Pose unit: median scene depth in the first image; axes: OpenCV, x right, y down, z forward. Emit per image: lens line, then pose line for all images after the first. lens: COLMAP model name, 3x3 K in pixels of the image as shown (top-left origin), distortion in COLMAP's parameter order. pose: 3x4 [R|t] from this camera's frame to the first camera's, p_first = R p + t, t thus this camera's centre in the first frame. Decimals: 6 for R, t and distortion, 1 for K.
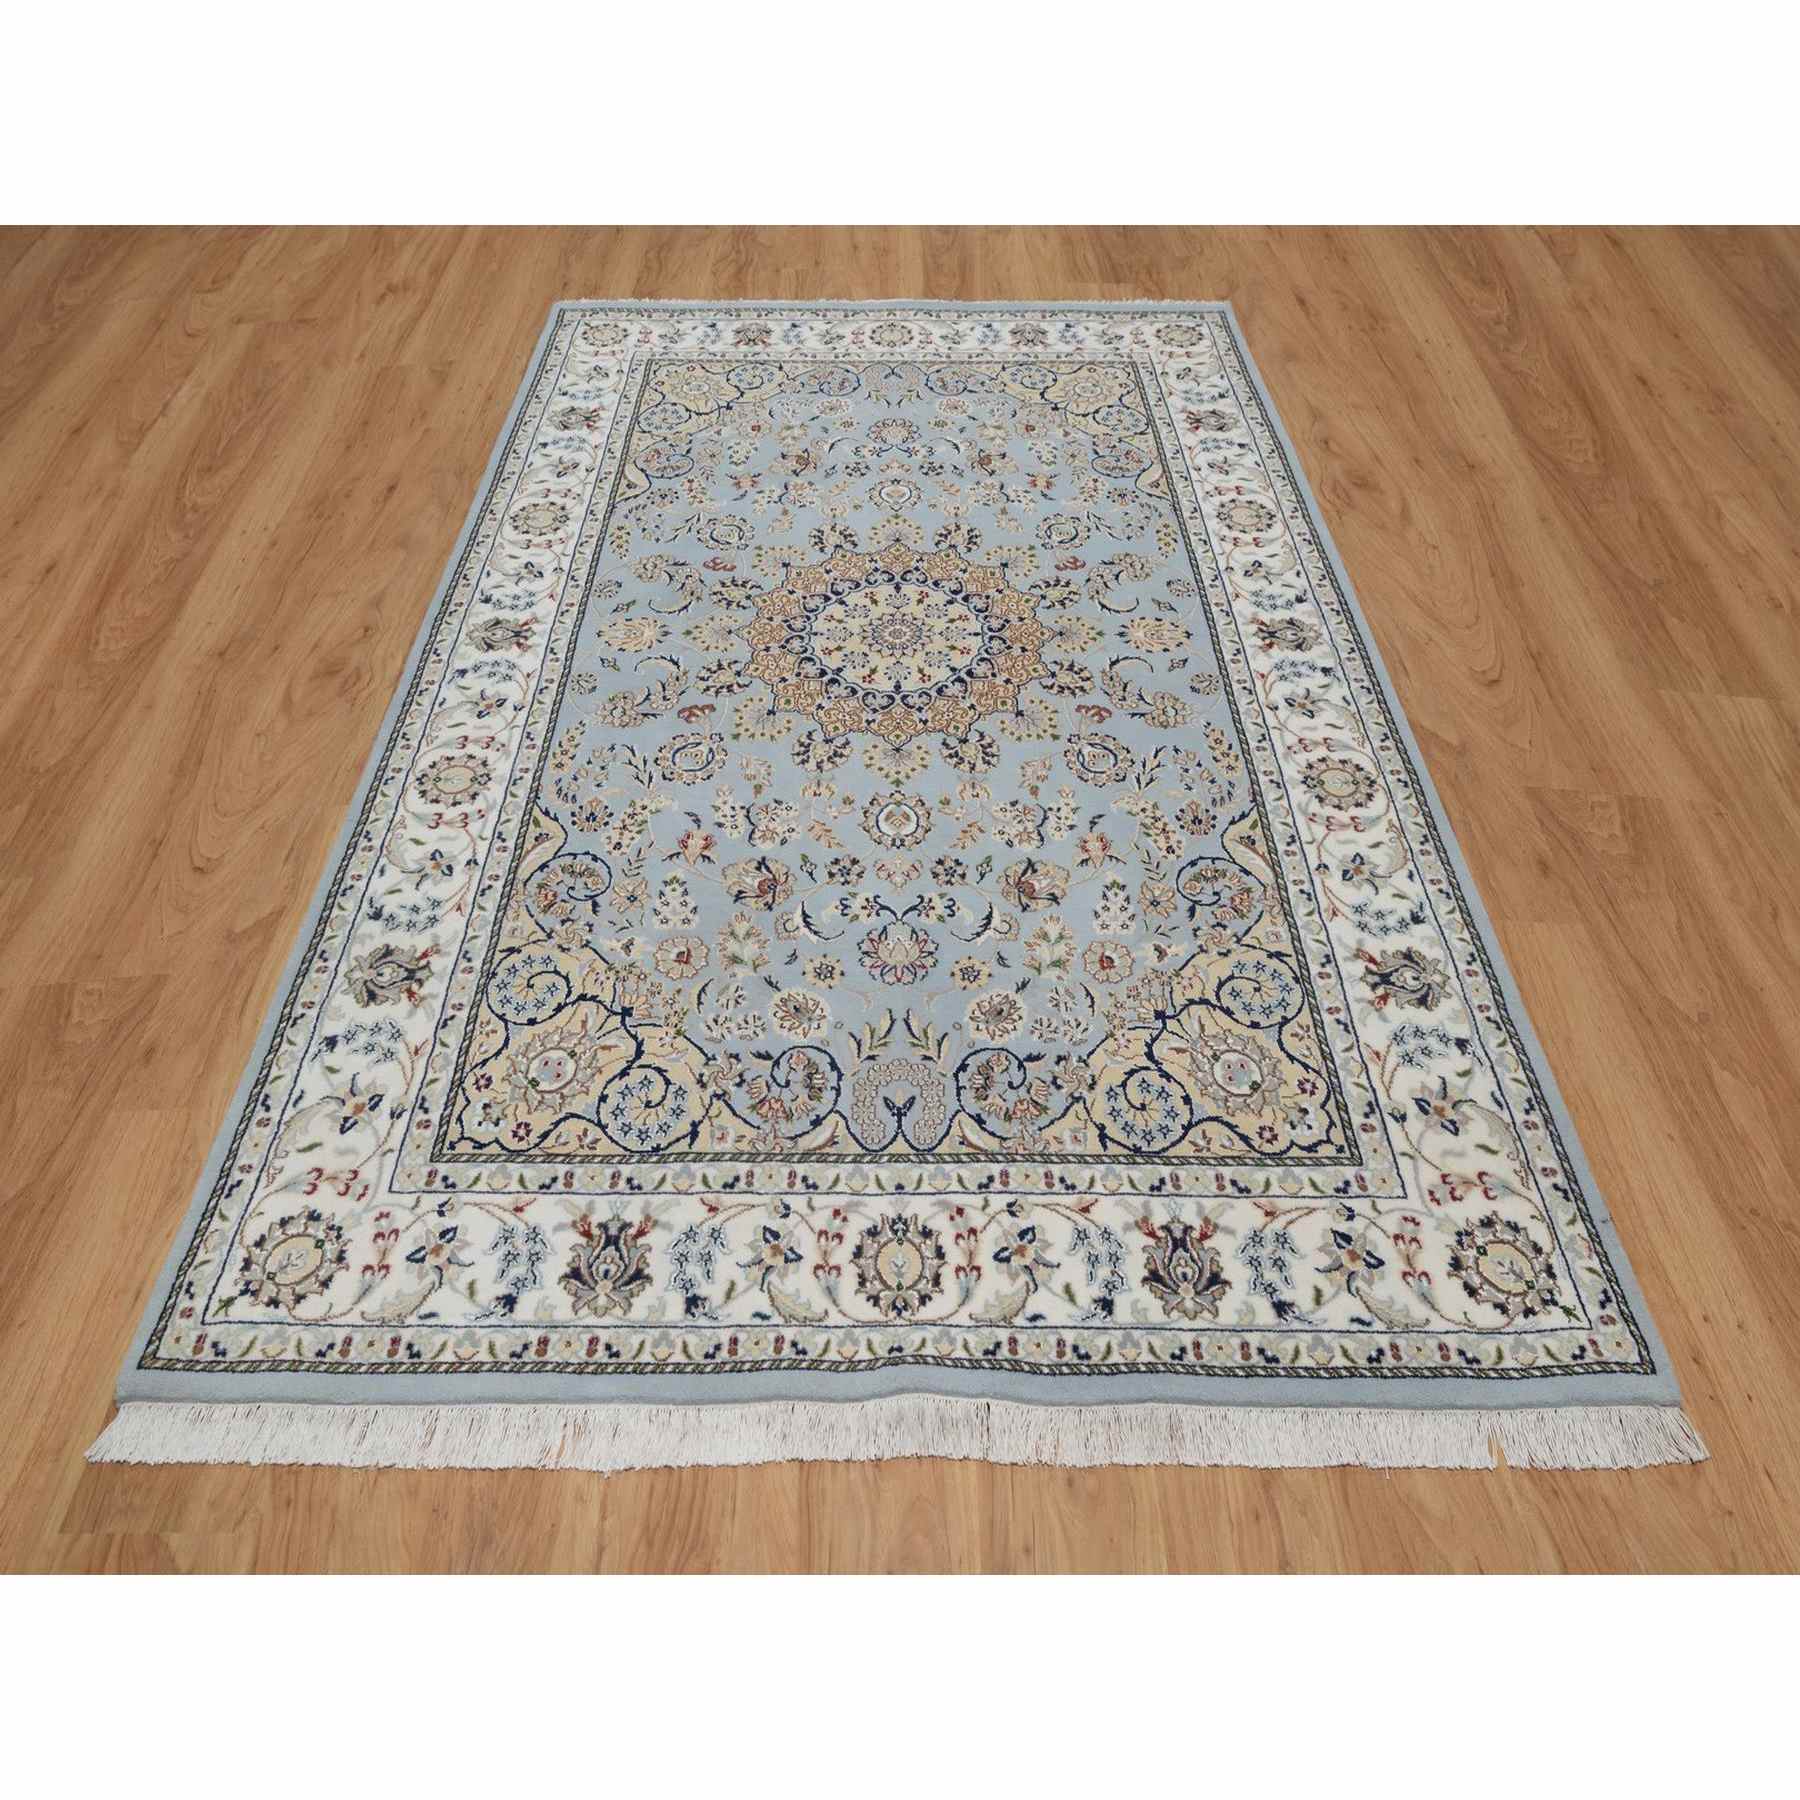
lens RADIAL K [[1305.8, 0, 907.3], [0, 1305.8, 868.9], [0, 0, 1]] dist [0.001140, -0.002742]
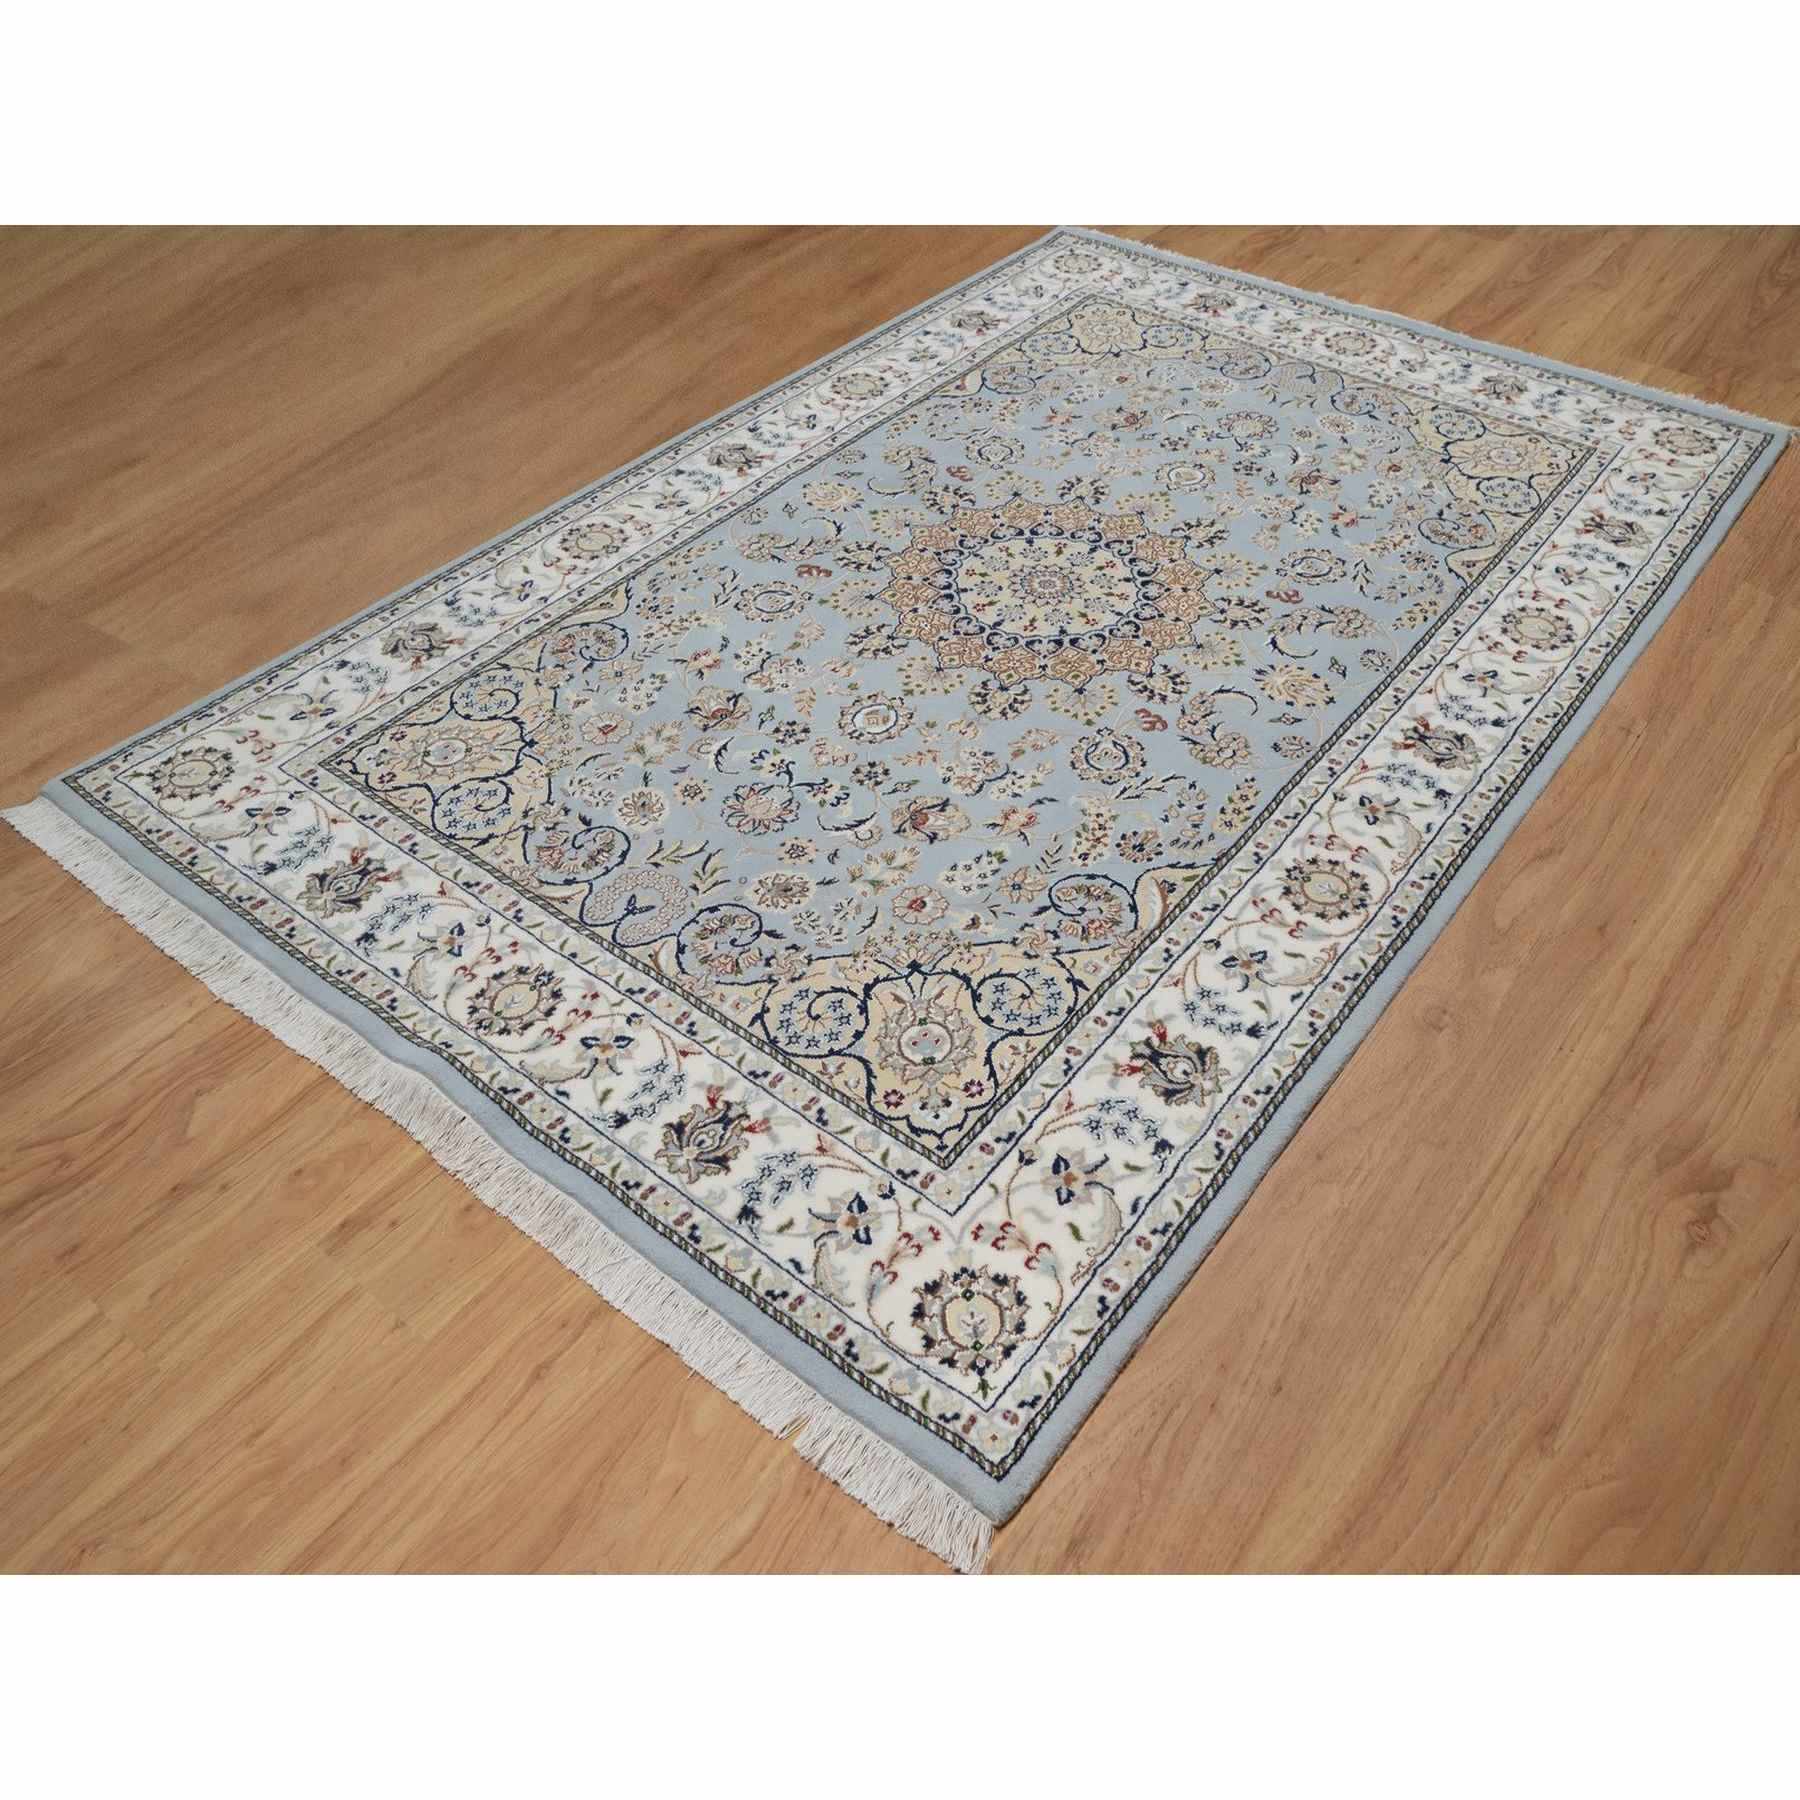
lens RADIAL K [[1529.8, 0, 900.0], [0, 1529.8, 900.0], [0, 0, 1]] dist [0.000289, -0.005703]
pose [[0.781296, 0.430127, -0.452291, 0.586739], [-0.452587, 0.889419, 0.064025, 0.002243], [0.429815, 0.154678, 0.889569, -0.003044]]
